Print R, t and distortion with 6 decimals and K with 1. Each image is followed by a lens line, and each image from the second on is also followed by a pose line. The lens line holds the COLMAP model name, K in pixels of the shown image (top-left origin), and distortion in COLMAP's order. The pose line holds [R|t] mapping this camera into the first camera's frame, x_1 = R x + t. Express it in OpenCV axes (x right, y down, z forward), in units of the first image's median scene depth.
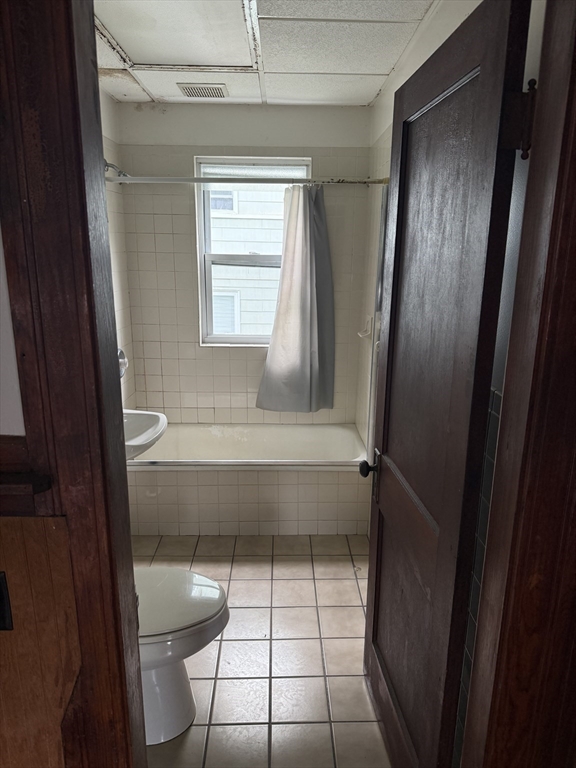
lens RADIAL K [[541.2, 0, 287.9], [0, 541.2, 388.7], [0, 0, 1]] dist [0.006649, -0.024020]
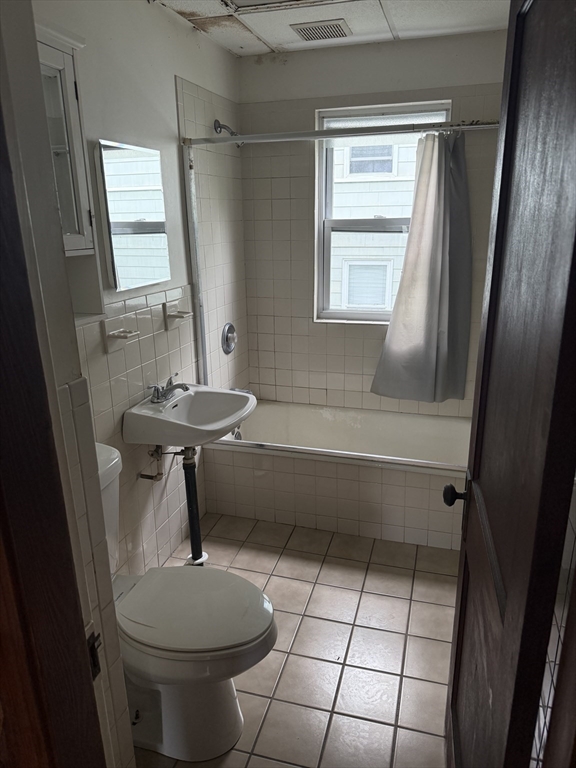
lens RADIAL K [[541.2, 0, 286.2], [0, 541.2, 384.2], [0, 0, 1]] dist [0.006649, -0.024020]
pose [[0.951041, 0.064729, -0.302209, 0.081369], [-0.050197, 0.997190, 0.055617, -0.022282], [0.304960, -0.037724, 0.951618, 0.112835]]
